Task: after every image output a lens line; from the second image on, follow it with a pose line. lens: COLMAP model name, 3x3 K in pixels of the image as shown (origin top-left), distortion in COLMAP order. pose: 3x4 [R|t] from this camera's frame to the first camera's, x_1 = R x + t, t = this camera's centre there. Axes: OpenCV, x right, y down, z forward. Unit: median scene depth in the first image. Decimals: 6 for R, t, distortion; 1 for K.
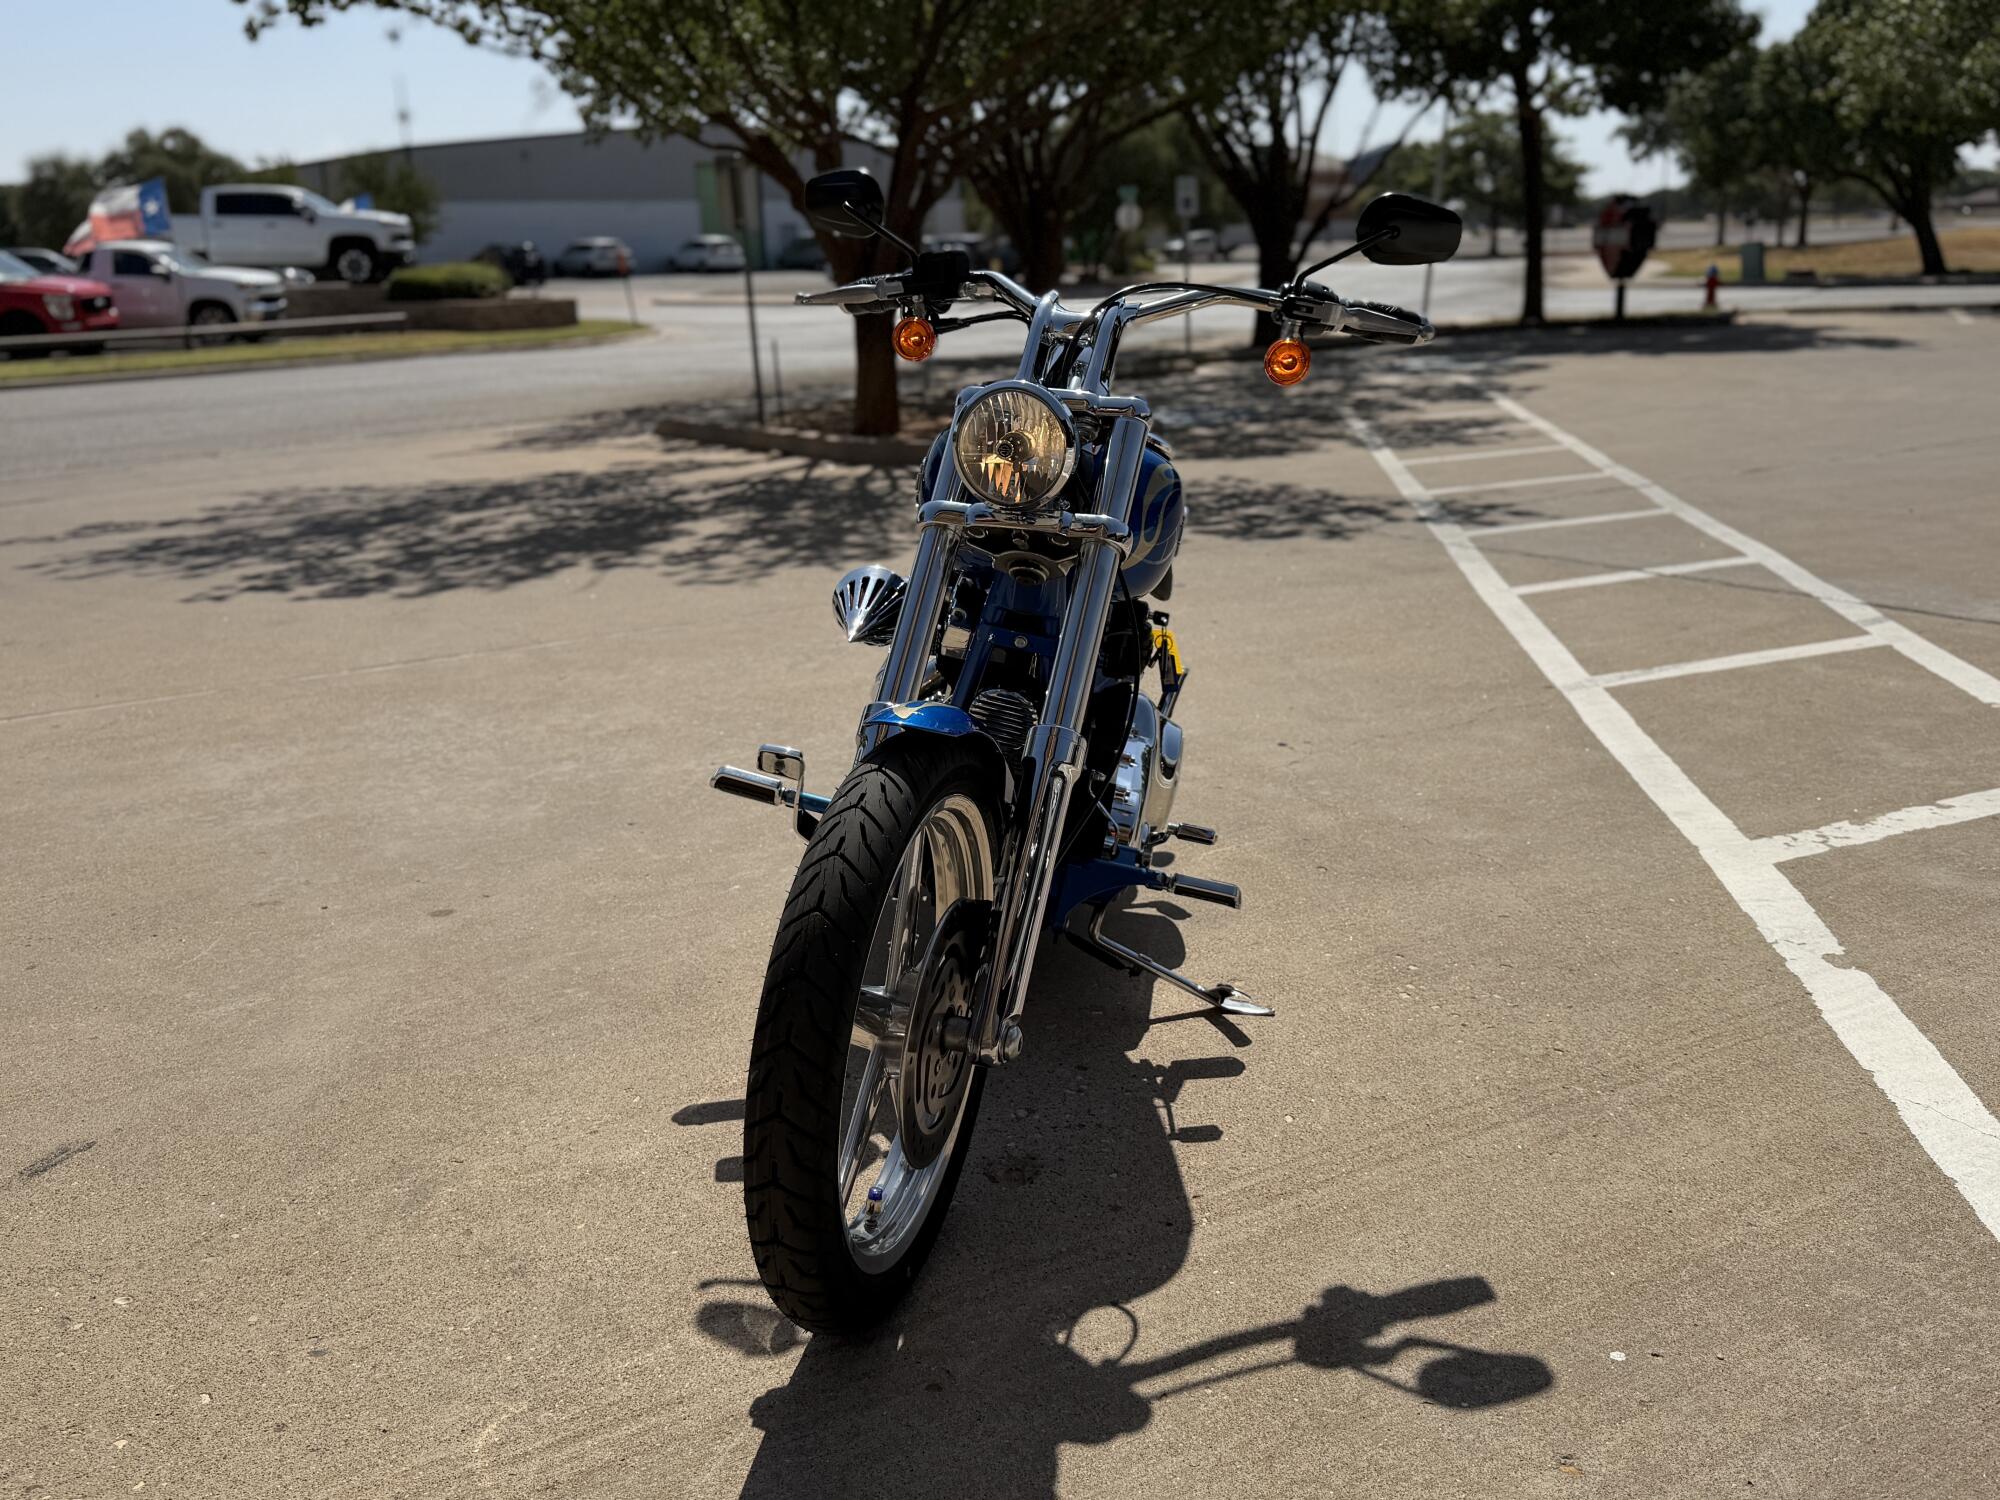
lens RADIAL K [[1681.1, 0, 987.0], [0, 1681.1, 723.9], [0, 0, 1]] dist [0.085289, -0.154472]
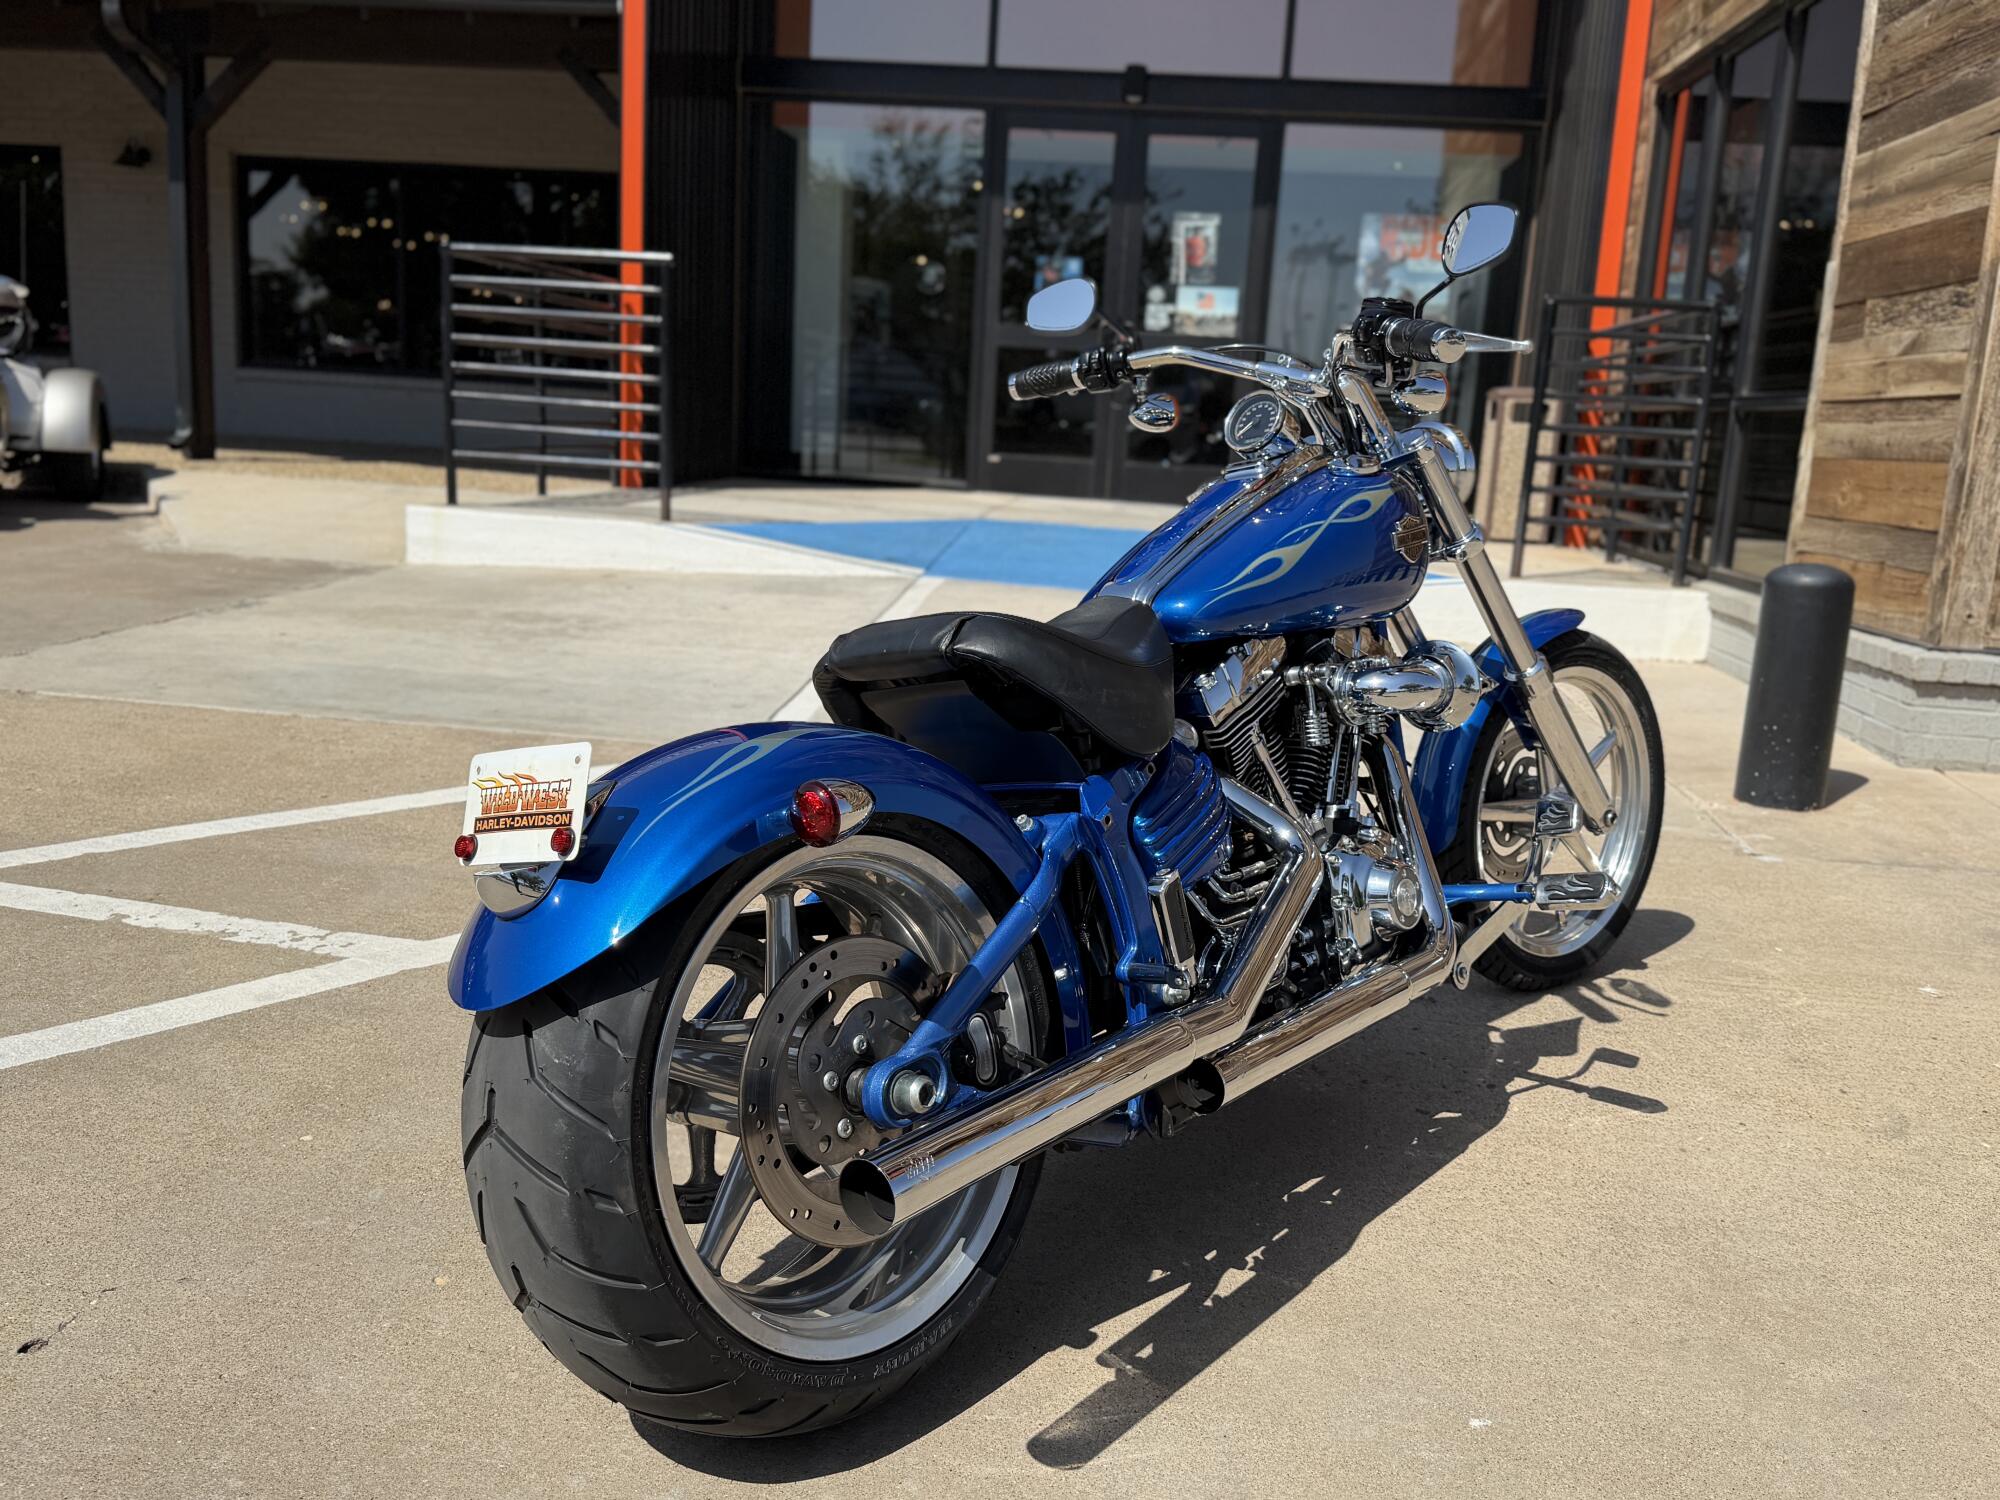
lens RADIAL K [[1681.1, 0, 1025.1], [0, 1681.1, 784.7], [0, 0, 1]] dist [0.085289, -0.154472]
pose [[-0.819727, -0.136320, 0.556295, -0.036722], [0.124149, 0.905882, 0.404926, -0.038521], [-0.559137, 0.400992, -0.725652, 0.166429]]
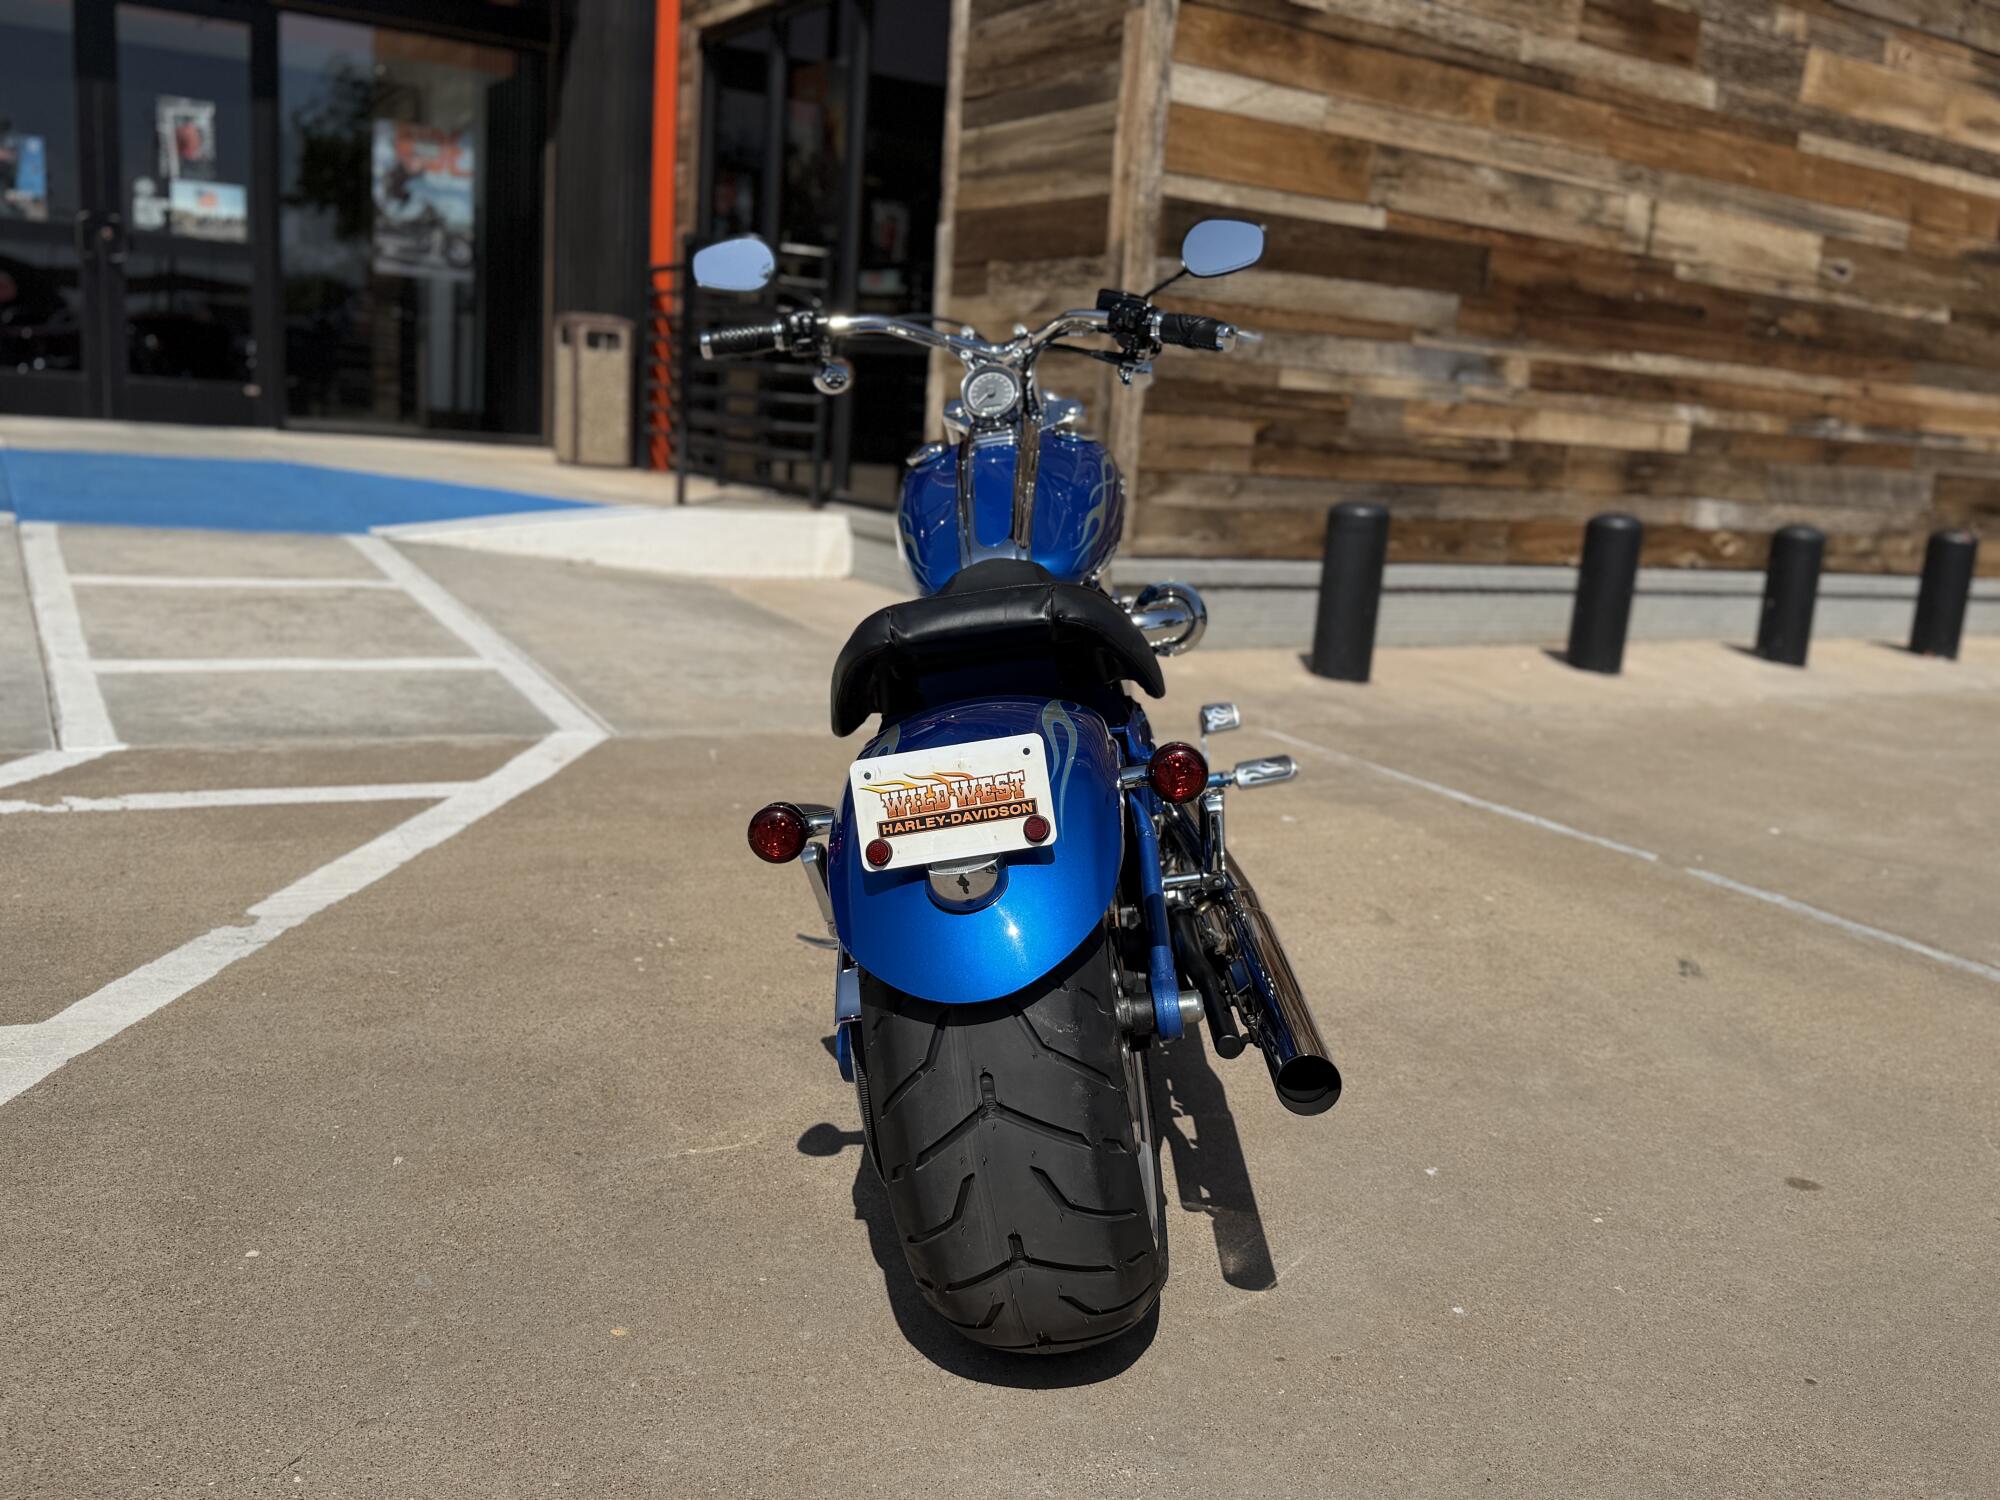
lens RADIAL K [[1681.1, 0, 1014.3], [0, 1681.1, 781.2], [0, 0, 1]] dist [0.085289, -0.154472]
pose [[-0.998275, -0.032299, -0.049032, 0.007734], [-0.051684, 0.879640, 0.472824, -0.045046], [0.027858, 0.474543, -0.879792, 0.185206]]
